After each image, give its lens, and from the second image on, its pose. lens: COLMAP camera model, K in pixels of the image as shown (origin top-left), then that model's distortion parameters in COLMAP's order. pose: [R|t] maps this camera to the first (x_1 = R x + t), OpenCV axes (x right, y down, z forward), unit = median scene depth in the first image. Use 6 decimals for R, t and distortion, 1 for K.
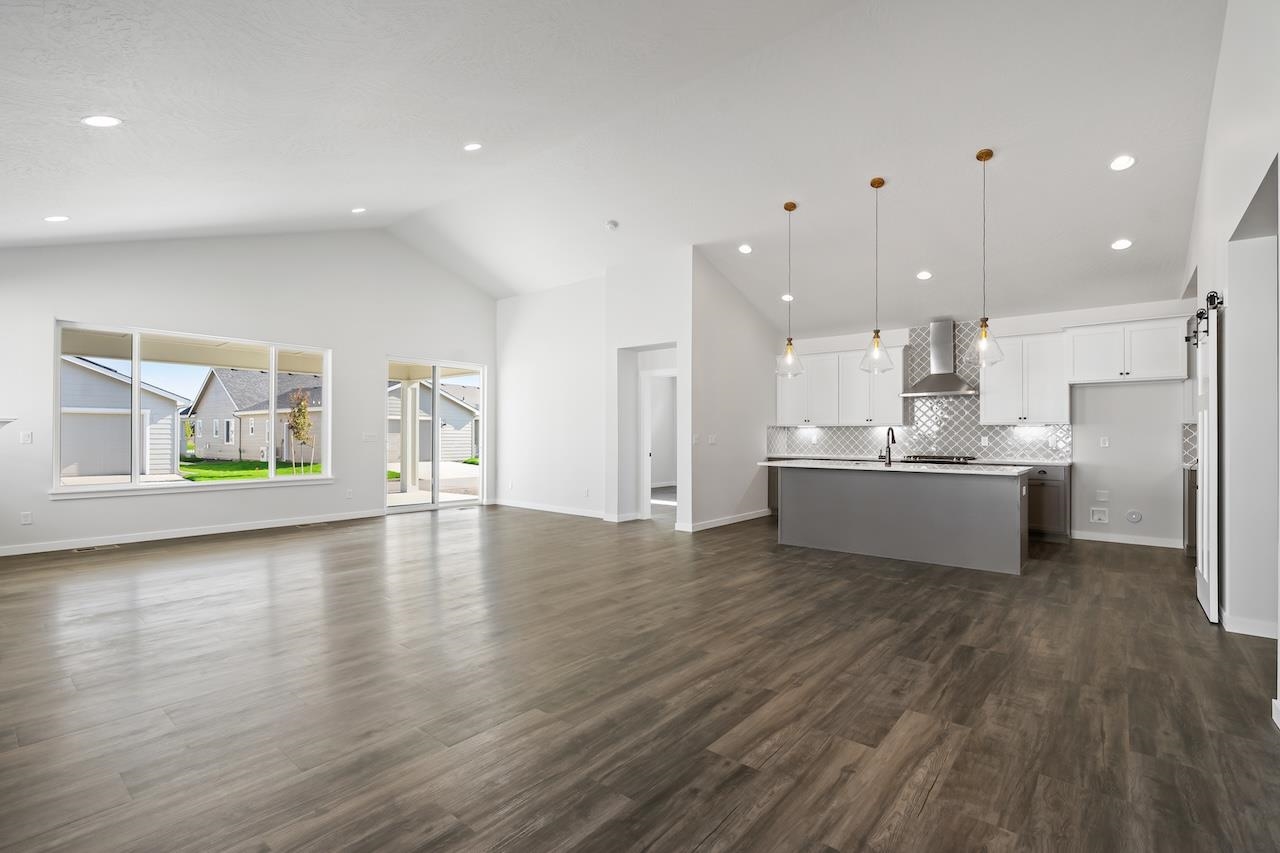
lens RADIAL K [[577.6, 0, 640.2], [0, 577.6, 431.6], [0, 0, 1]] dist [-0.002989, 0.000702]
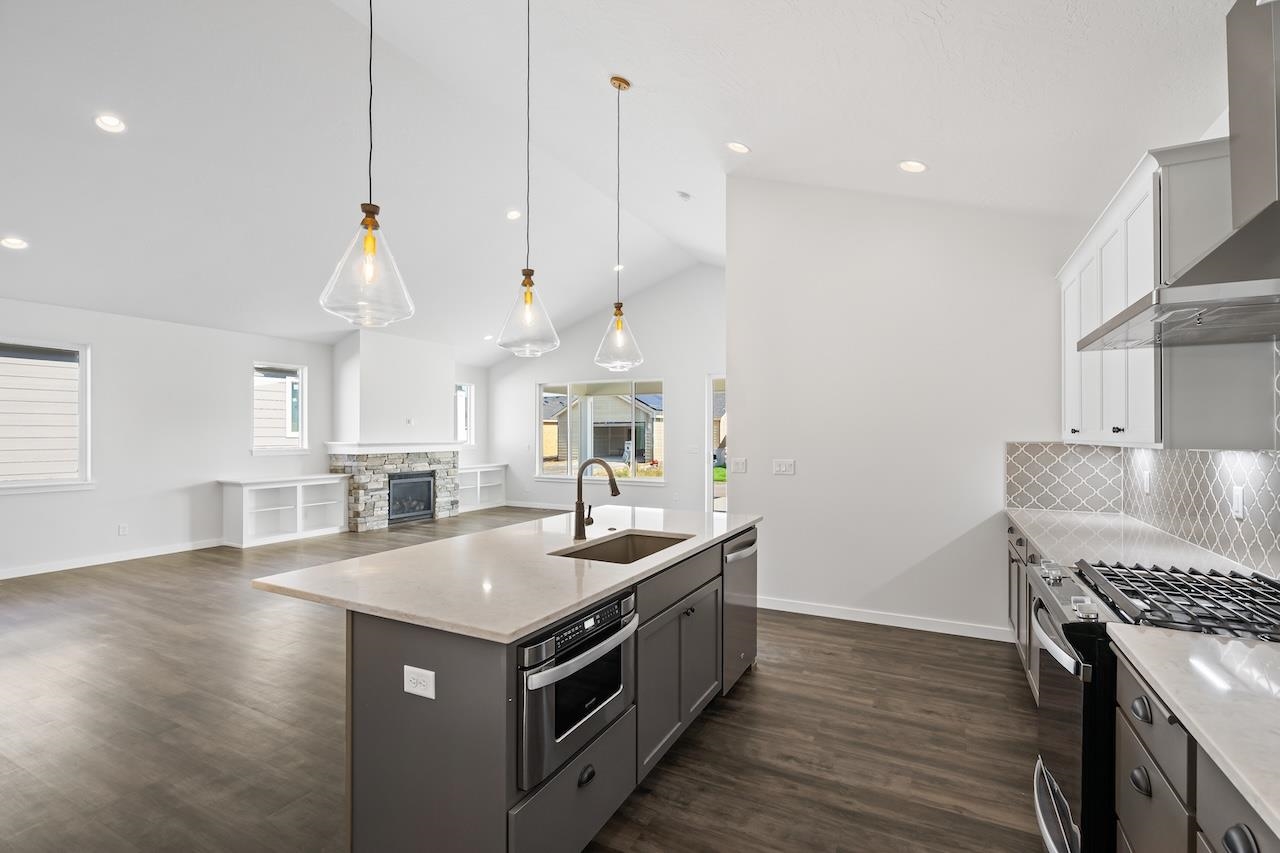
lens RADIAL K [[577.6, 0, 636.4], [0, 577.6, 433.7], [0, 0, 1]] dist [-0.002989, 0.000702]
pose [[0.203781, -0.009533, -0.978970, 0.706421], [0.010578, 0.999916, -0.007535, -0.017860], [0.978959, -0.008820, 0.203864, 0.751411]]
